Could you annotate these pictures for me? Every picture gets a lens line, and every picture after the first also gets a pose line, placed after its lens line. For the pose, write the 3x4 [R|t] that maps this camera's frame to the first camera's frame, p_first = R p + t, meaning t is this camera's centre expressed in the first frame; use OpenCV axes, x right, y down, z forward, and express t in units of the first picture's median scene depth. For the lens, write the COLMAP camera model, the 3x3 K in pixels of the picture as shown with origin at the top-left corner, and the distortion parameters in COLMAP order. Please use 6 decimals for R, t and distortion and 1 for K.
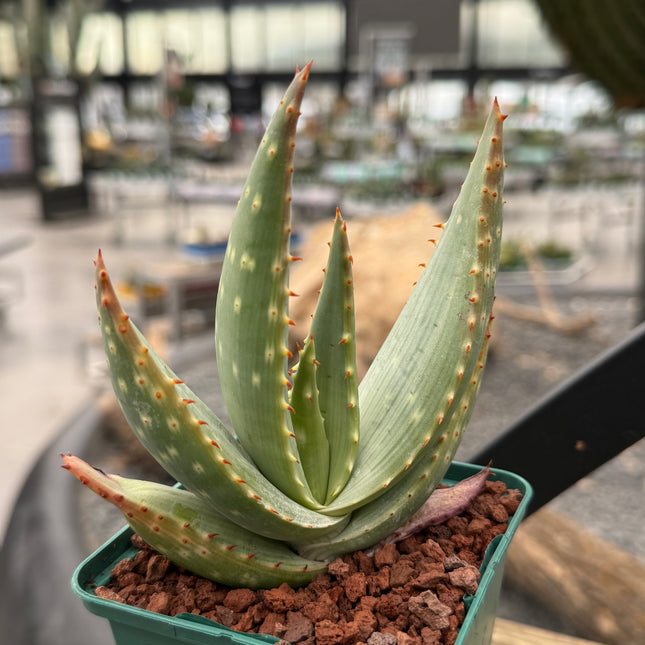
lens RADIAL K [[902.8, 0, 322.5], [0, 902.8, 322.5], [0, 0, 1]] dist [0.116374, -0.037515]
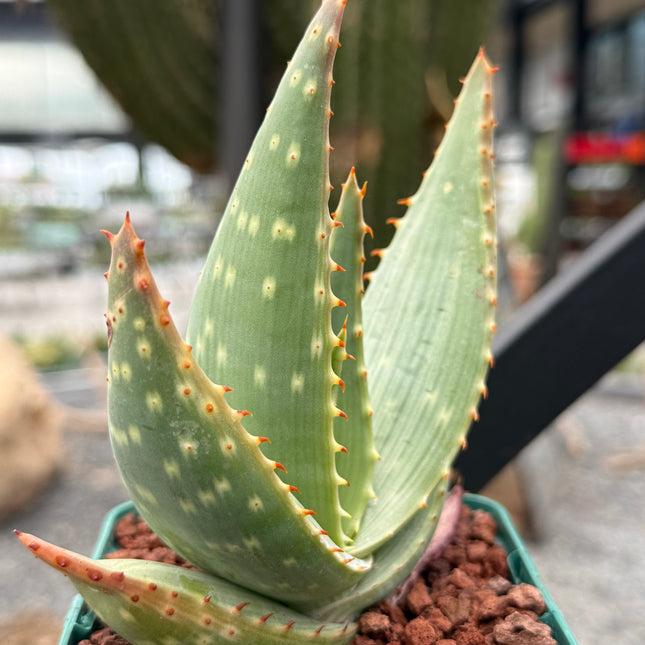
lens RADIAL K [[1117.2, 0, 322.5], [0, 1117.2, 322.5], [0, 0, 1]] dist [0.113140, -0.021395]
pose [[0.871924, -0.069587, 0.484671, -0.490853], [0.125758, 0.988471, -0.084317, 0.091102], [-0.473216, 0.134469, 0.870623, 0.140586]]
